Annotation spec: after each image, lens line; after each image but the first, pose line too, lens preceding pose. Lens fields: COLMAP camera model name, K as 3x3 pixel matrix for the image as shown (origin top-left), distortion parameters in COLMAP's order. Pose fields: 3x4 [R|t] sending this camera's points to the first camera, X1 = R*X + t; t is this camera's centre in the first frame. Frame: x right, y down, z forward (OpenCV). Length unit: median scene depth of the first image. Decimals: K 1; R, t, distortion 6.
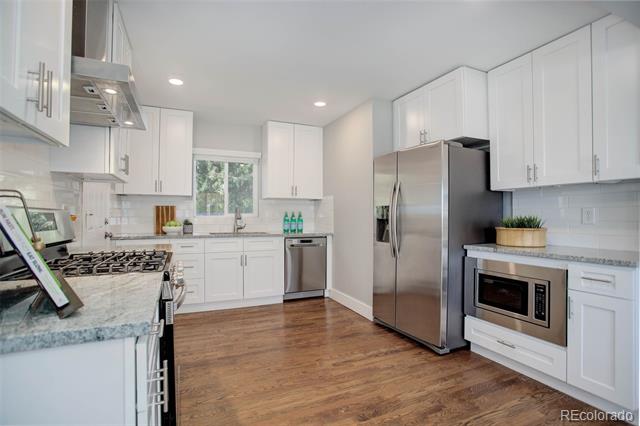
lens RADIAL K [[310.7, 0, 309.0], [0, 310.7, 211.7], [0, 0, 1]] dist [-0.044712, 0.007188]
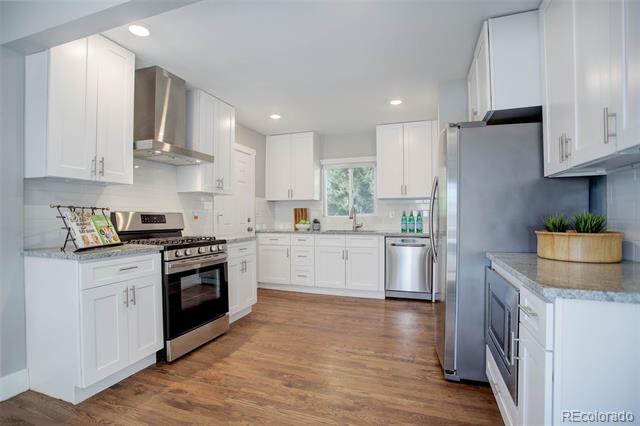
lens RADIAL K [[310.7, 0, 310.1], [0, 310.7, 214.2], [0, 0, 1]] dist [-0.044712, 0.007188]
pose [[0.719682, -0.007839, -0.694260, 0.506277], [0.013261, 0.999909, 0.002456, 0.004181], [0.694178, -0.010974, 0.719720, 0.095540]]
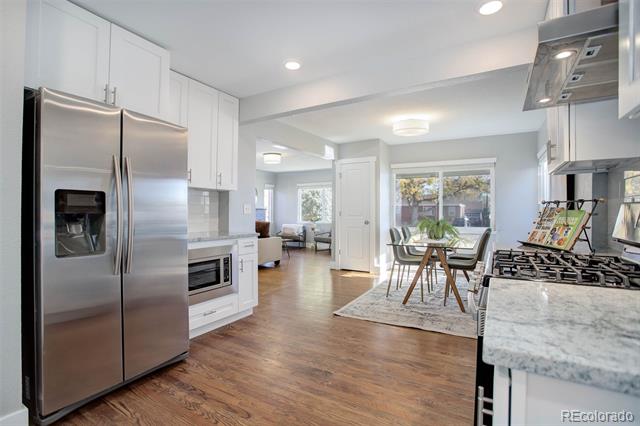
lens RADIAL K [[310.7, 0, 315.7], [0, 310.7, 213.0], [0, 0, 1]] dist [-0.044712, 0.007188]
pose [[-0.586605, -0.004914, 0.809858, -0.380676], [-0.010089, 0.999948, -0.001241, 0.012346], [-0.809810, -0.008898, -0.586625, 0.839378]]
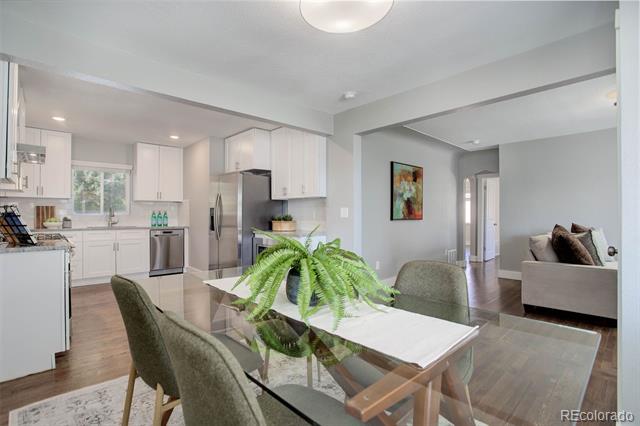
lens RADIAL K [[310.7, 0, 313.4], [0, 310.7, 213.3], [0, 0, 1]] dist [-0.044712, 0.007188]
pose [[0.944584, 0.000591, 0.328270, 0.174033], [-0.005008, 0.999908, 0.012611, -0.010775], [-0.328232, -0.013556, 0.944500, -0.563466]]
